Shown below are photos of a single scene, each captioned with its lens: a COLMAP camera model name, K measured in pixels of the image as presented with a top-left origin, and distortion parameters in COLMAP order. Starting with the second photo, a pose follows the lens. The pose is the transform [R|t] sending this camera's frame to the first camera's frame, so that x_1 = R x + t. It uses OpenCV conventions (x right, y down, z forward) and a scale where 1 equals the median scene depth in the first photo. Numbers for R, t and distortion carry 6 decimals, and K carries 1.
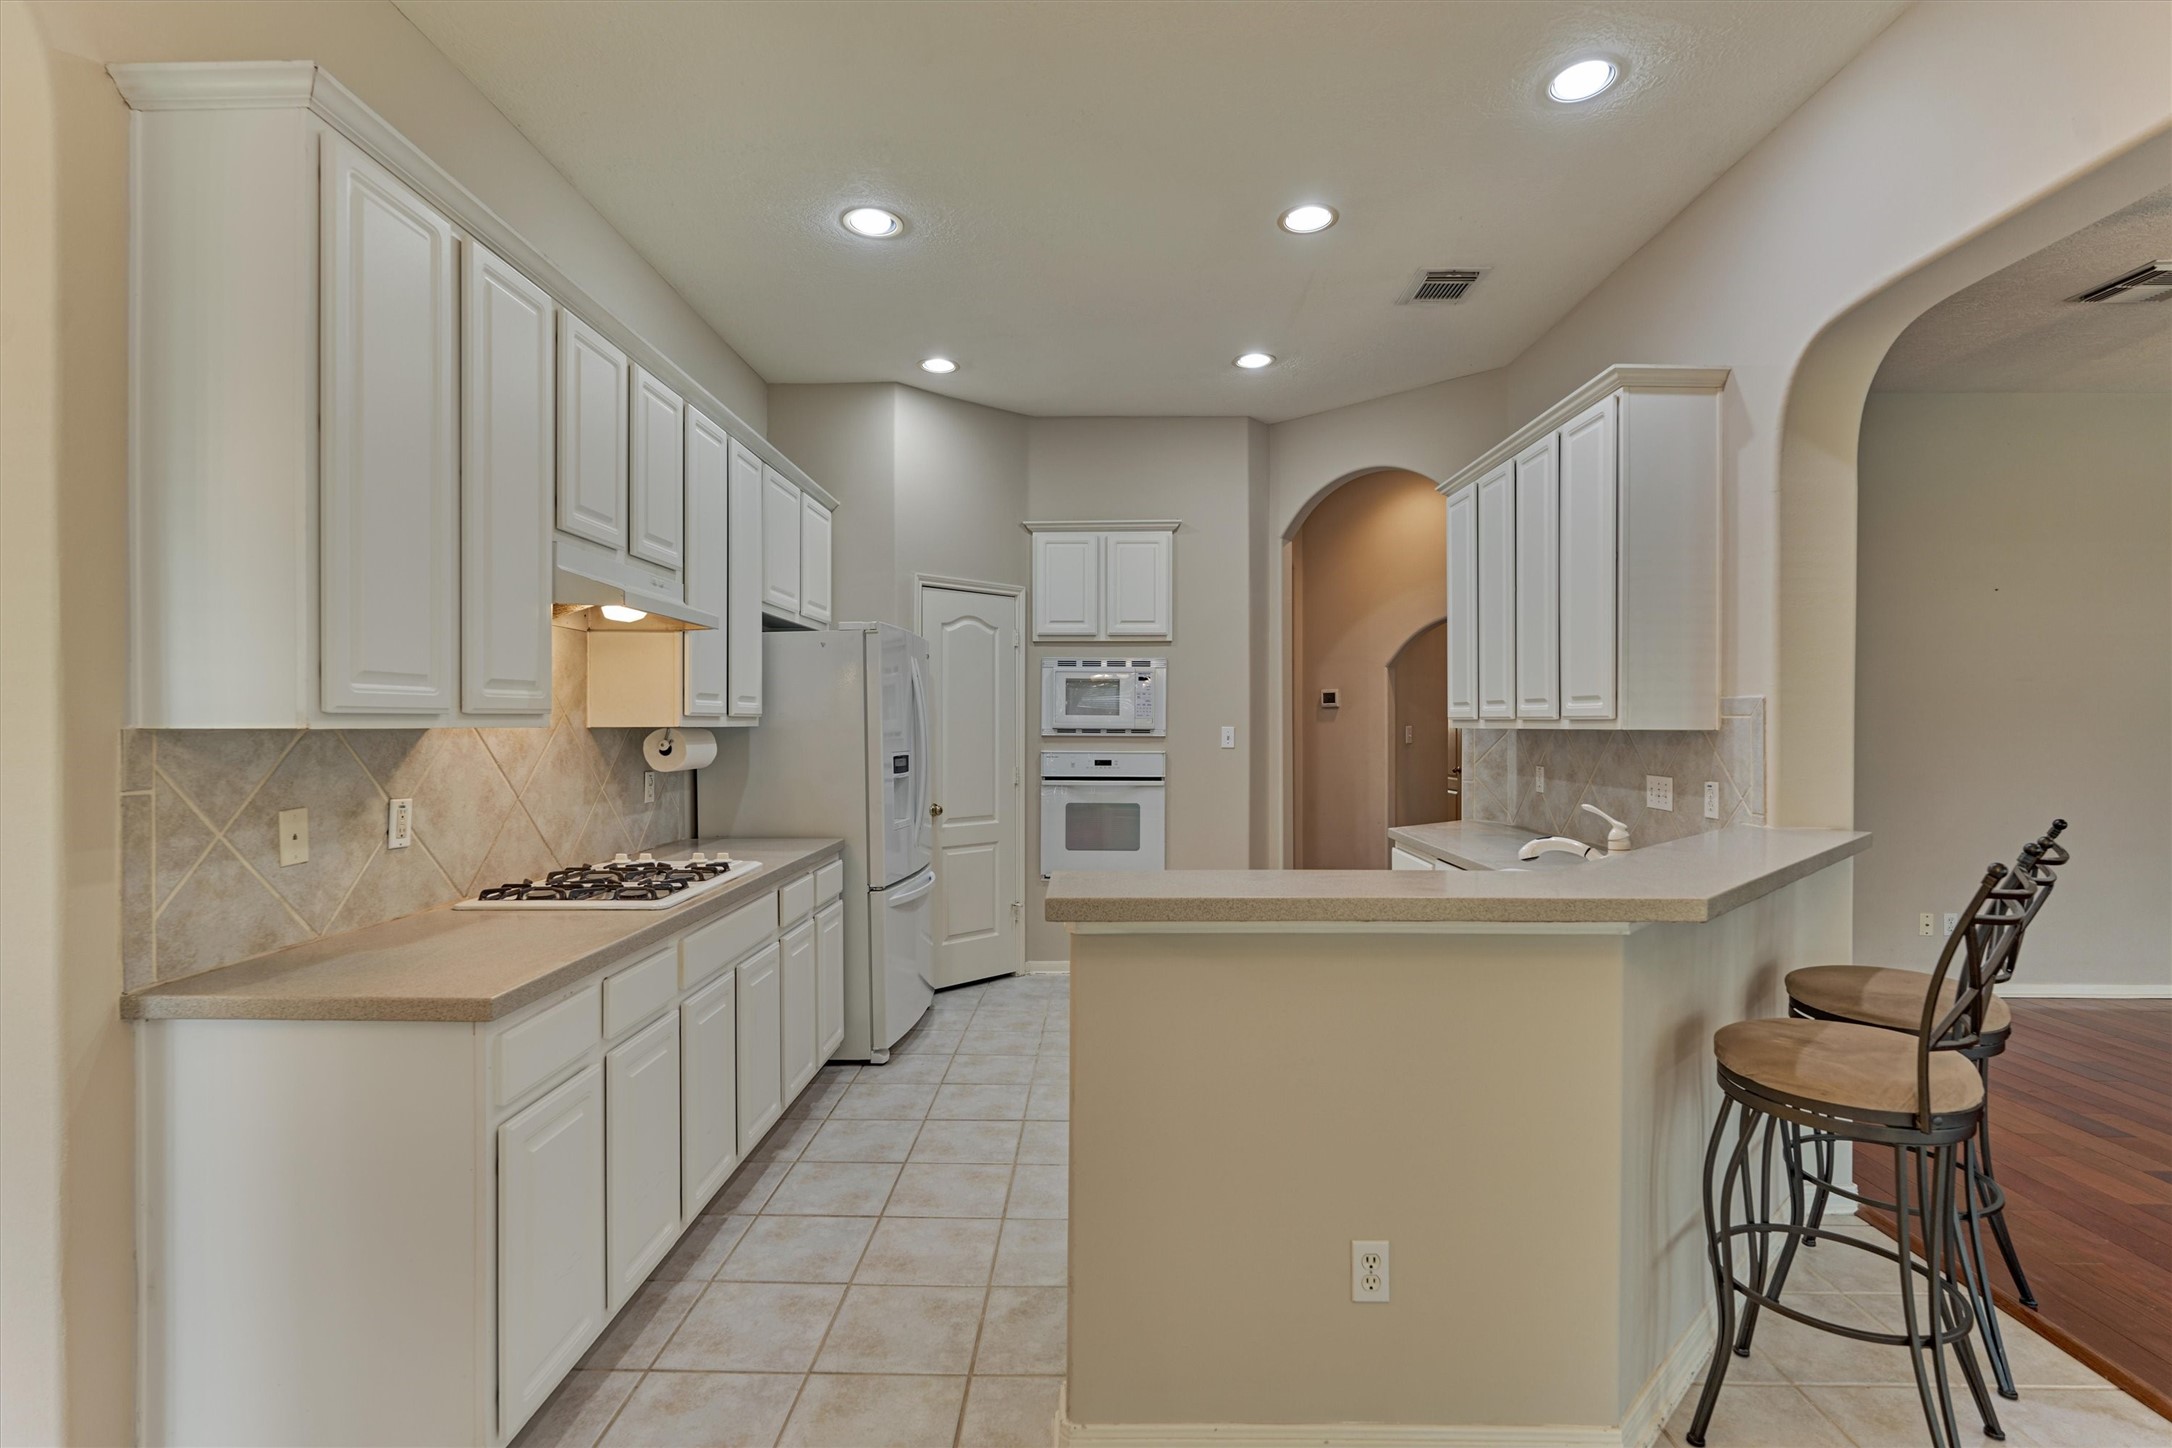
lens RADIAL K [[1024.4, 0, 1086.0], [0, 1024.4, 724.0], [0, 0, 1]] dist [-0.002139, -0.000066]
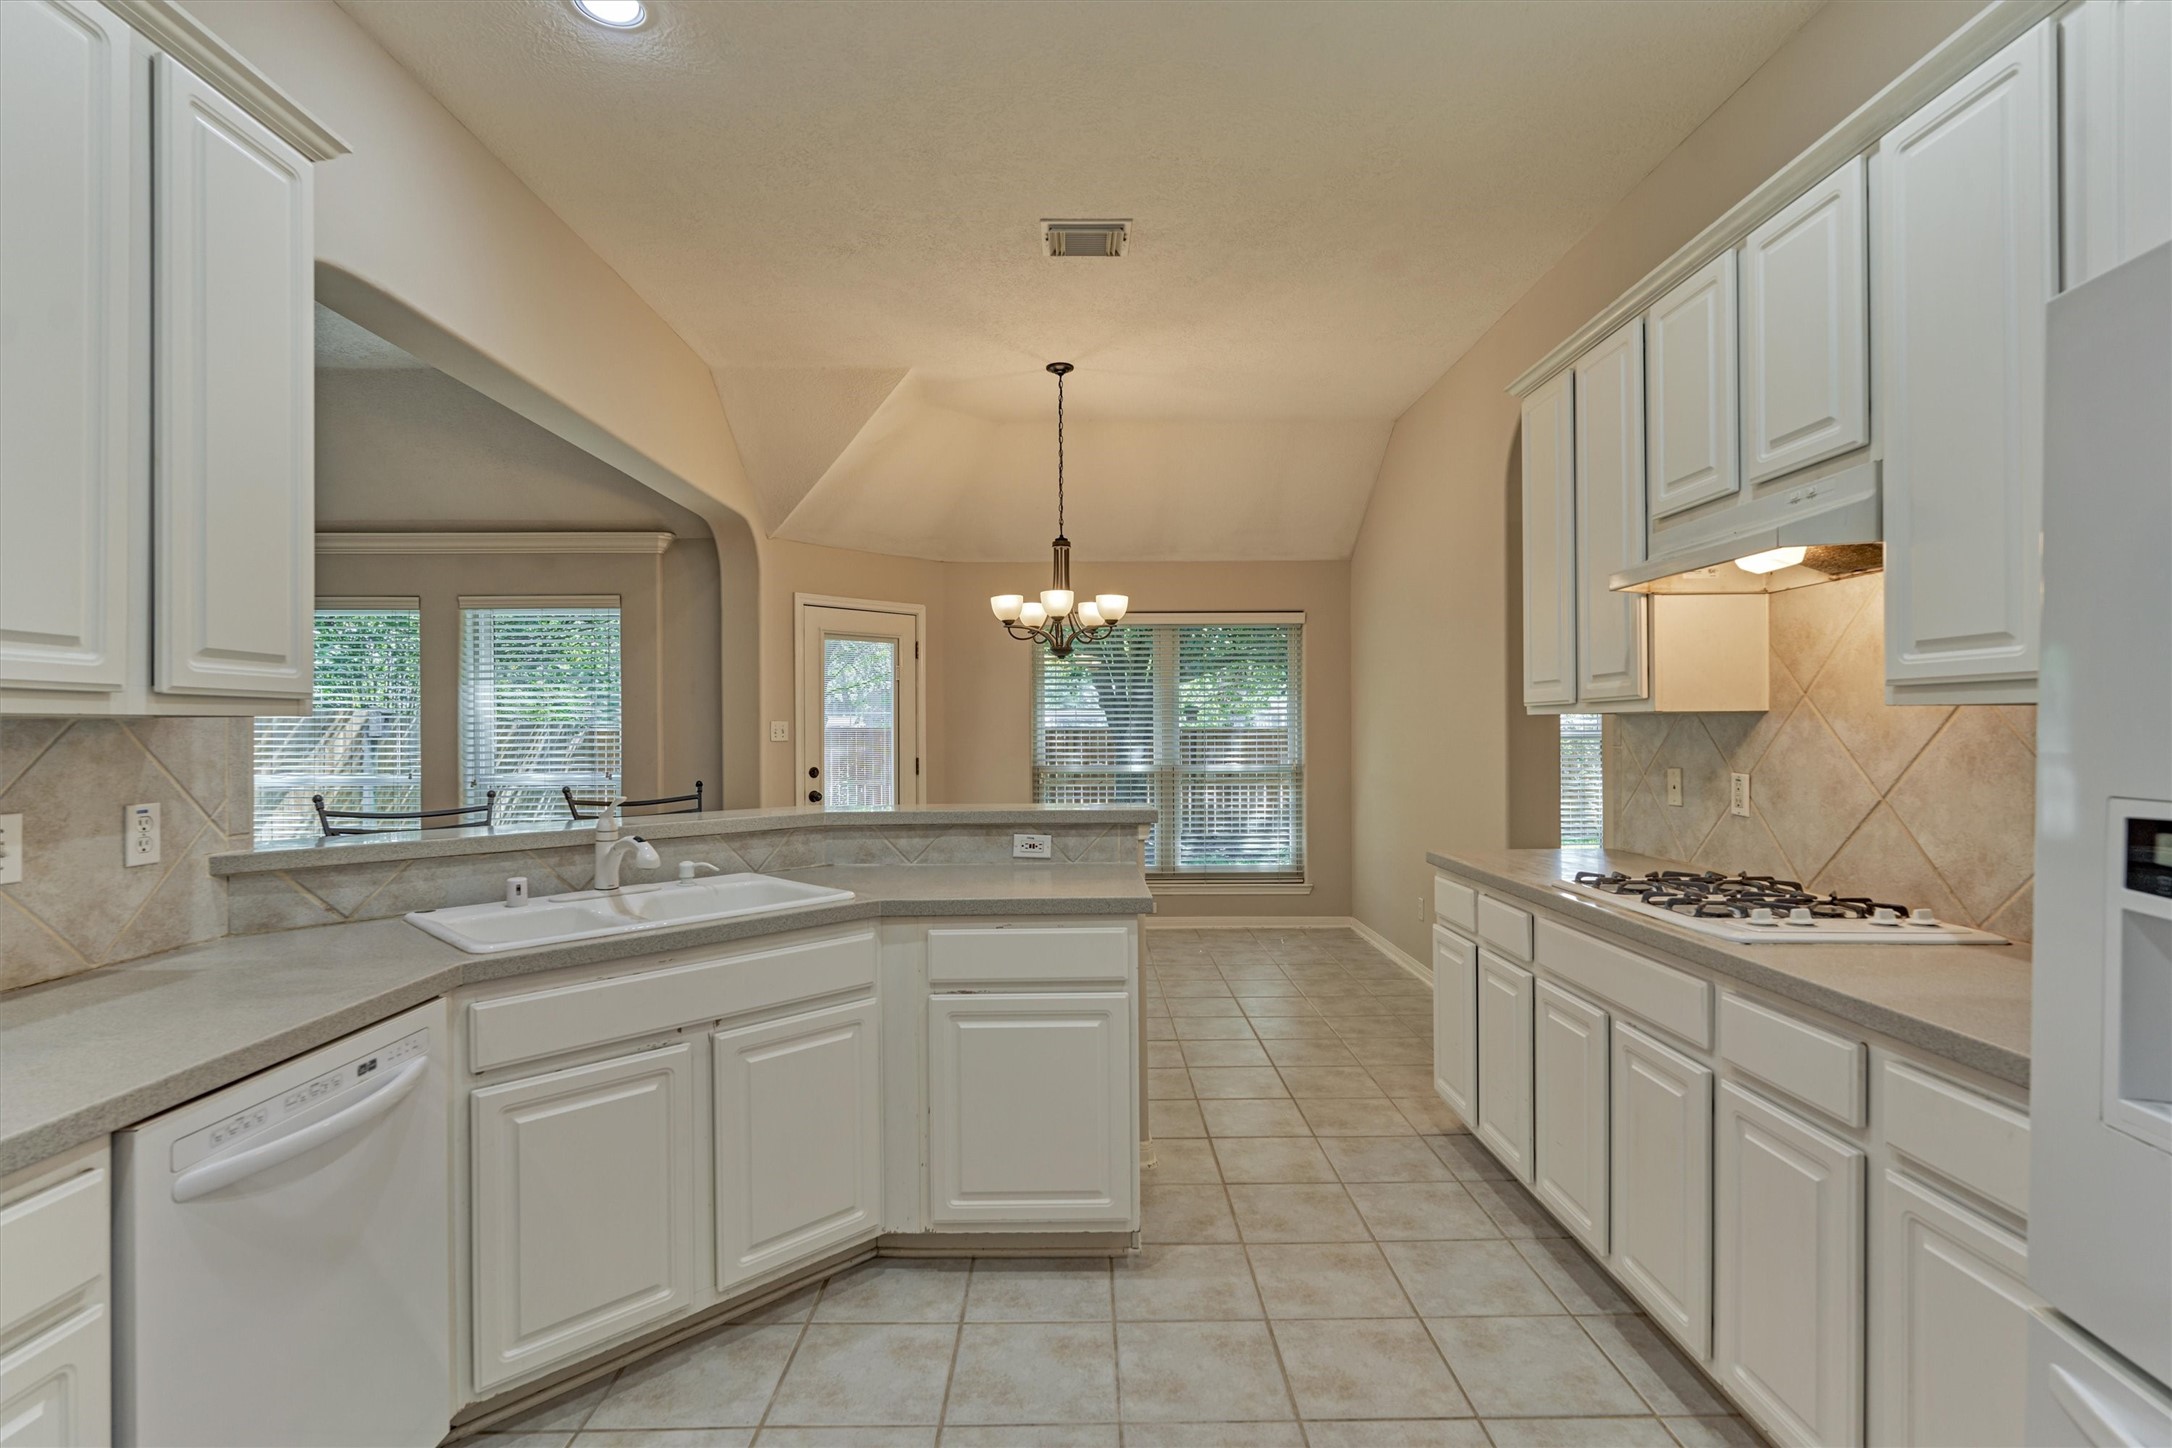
lens RADIAL K [[1024.4, 0, 1086.0], [0, 1024.4, 724.0], [0, 0, 1]] dist [-0.002139, -0.000066]
pose [[-0.999592, 0.004032, -0.028260, 0.050146], [0.004104, 0.999988, -0.002493, 0.008935], [0.028249, -0.002608, -0.999598, 1.091071]]
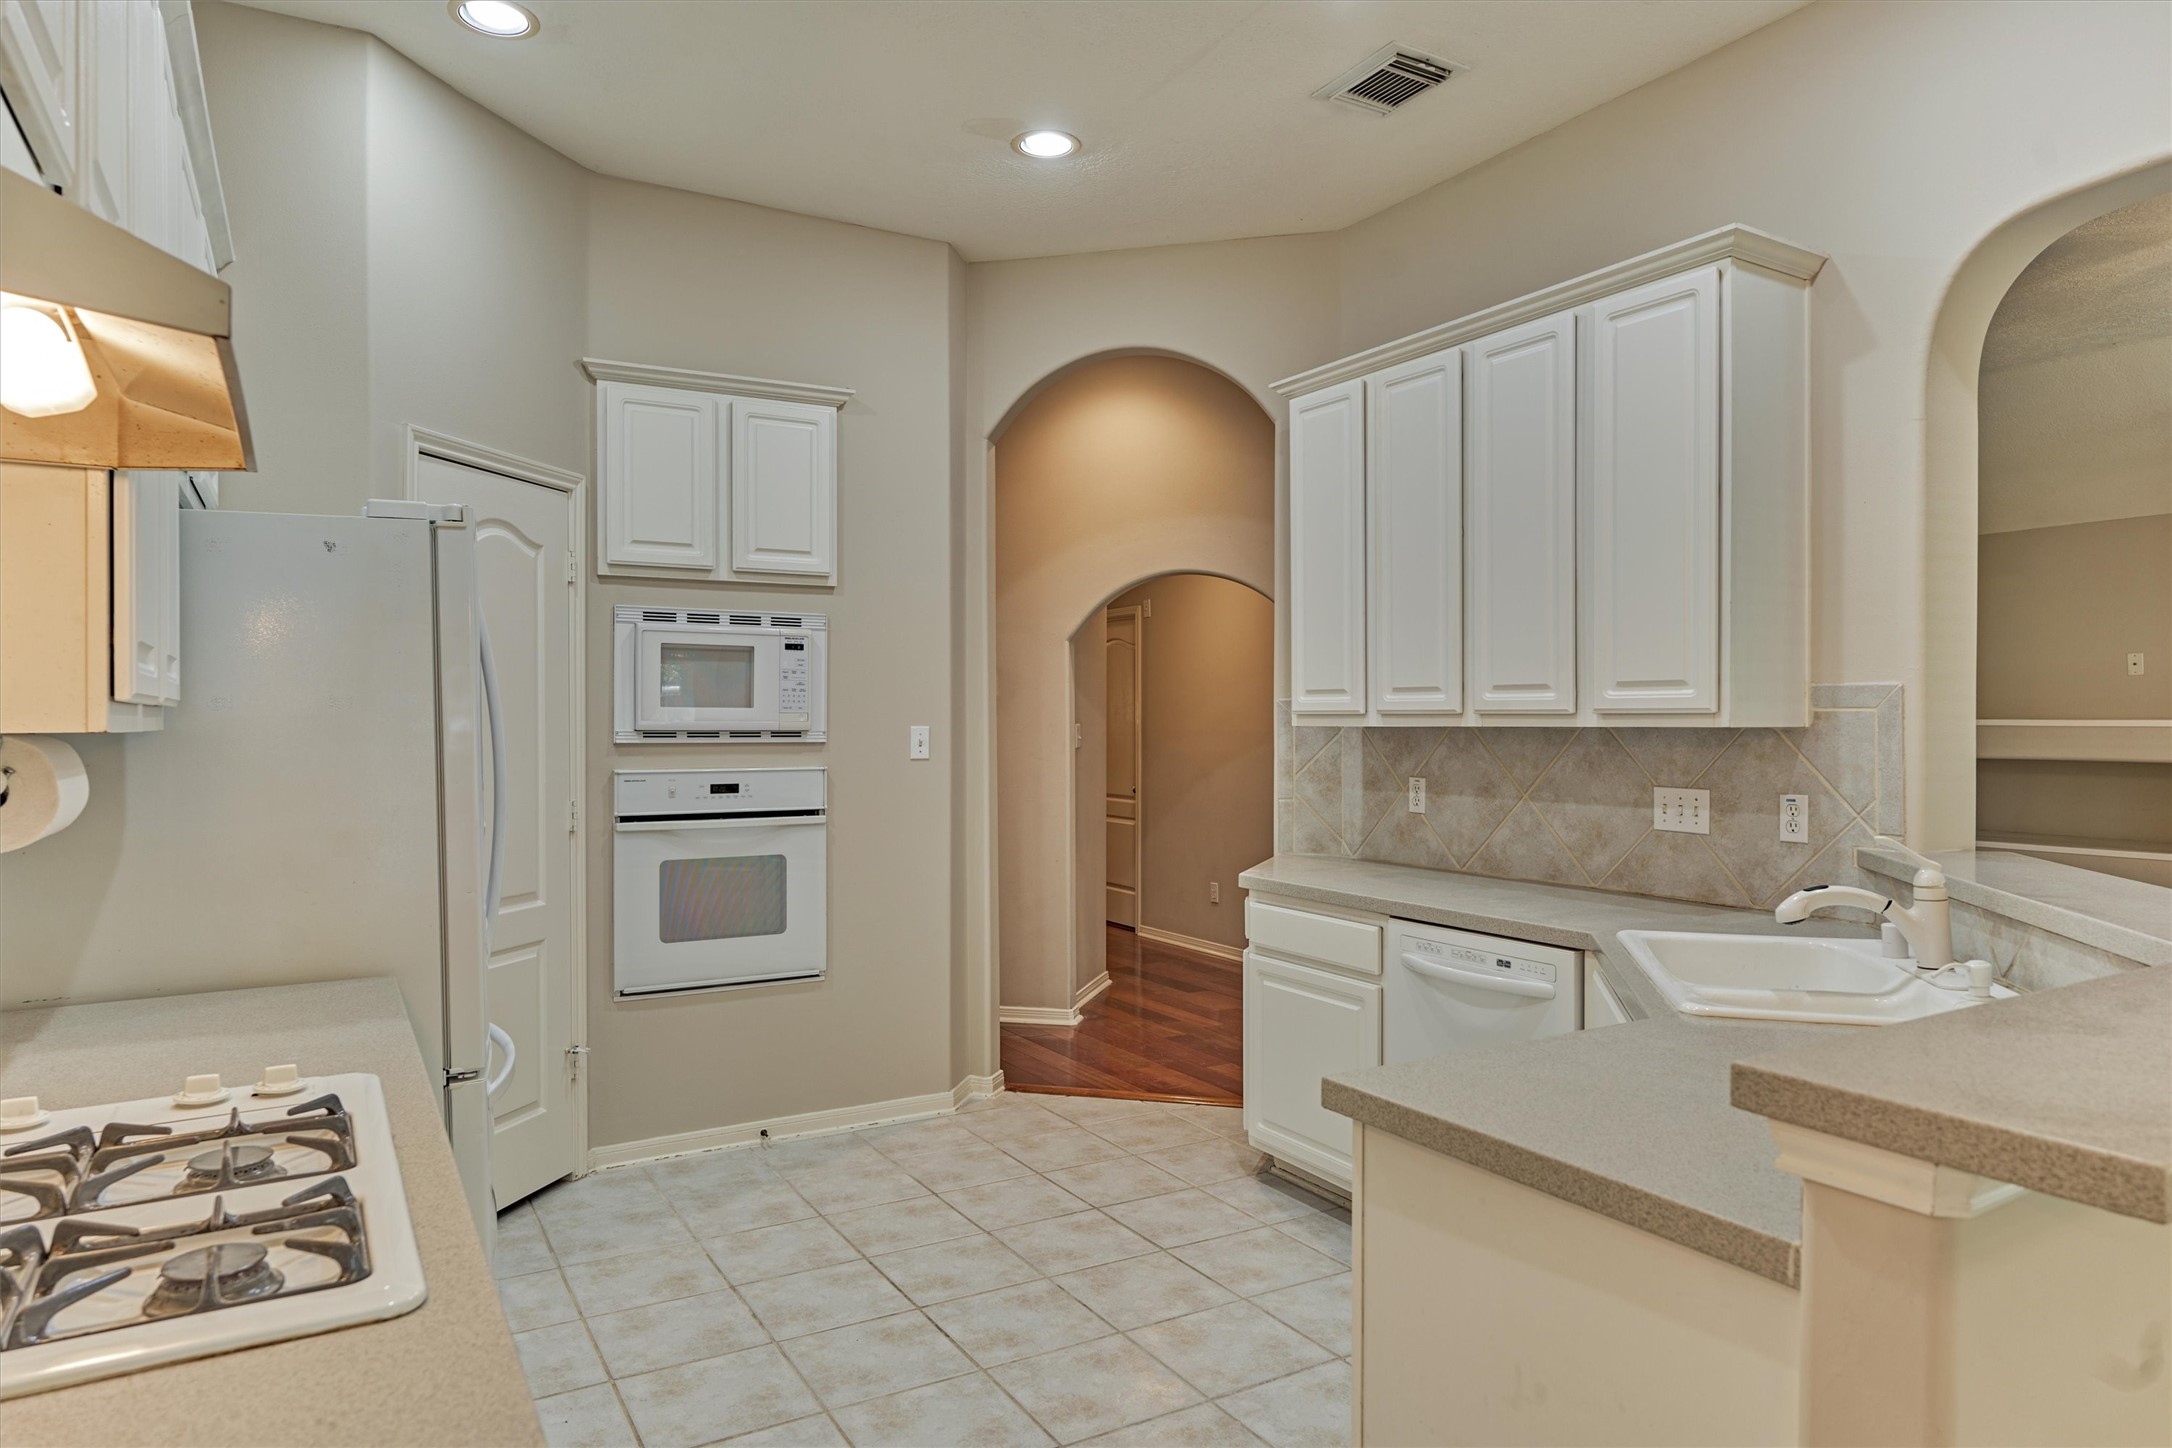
lens RADIAL K [[1324.8, 0, 1086.0], [0, 1324.8, 724.0], [0, 0, 1]] dist [-0.001383, -0.000673]
pose [[0.852079, -0.004323, 0.523396, -0.241922], [0.003372, 0.999990, 0.002770, -0.000581], [-0.523403, -0.000596, 0.852085, 0.292148]]
